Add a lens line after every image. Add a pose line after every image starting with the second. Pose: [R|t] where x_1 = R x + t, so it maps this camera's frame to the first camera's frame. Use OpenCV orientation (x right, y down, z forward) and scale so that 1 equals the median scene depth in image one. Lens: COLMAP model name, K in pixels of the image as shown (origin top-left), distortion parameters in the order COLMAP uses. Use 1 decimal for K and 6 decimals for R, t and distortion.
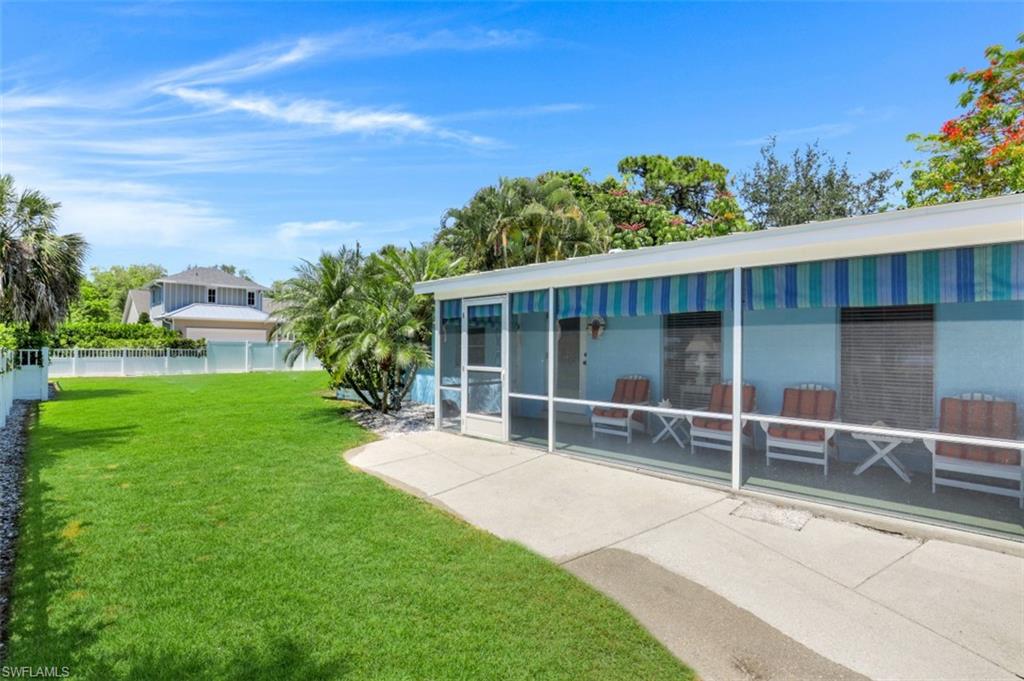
lens RADIAL K [[464.4, 0, 514.0], [0, 464.4, 348.1], [0, 0, 1]] dist [-0.021247, -0.000257]
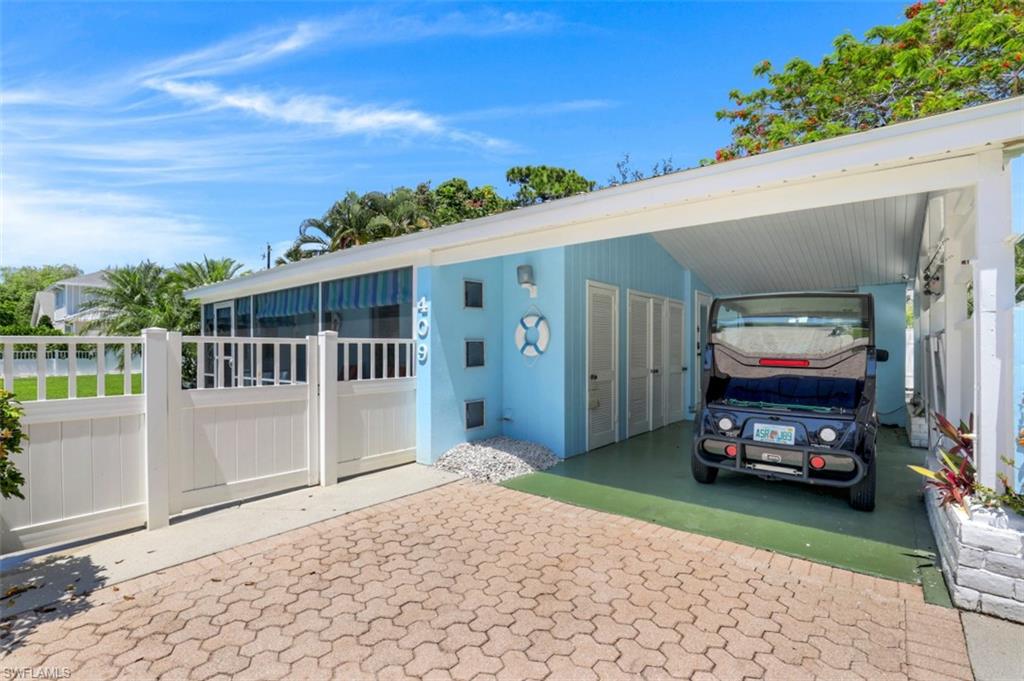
lens RADIAL K [[466.1, 0, 496.1], [0, 466.1, 348.5], [0, 0, 1]] dist [-0.017113, -0.000217]
pose [[0.997761, -0.010364, 0.066077, 0.156219], [0.010457, 0.999945, -0.001059, 0.007559], [-0.066062, 0.001747, 0.997814, -0.084744]]
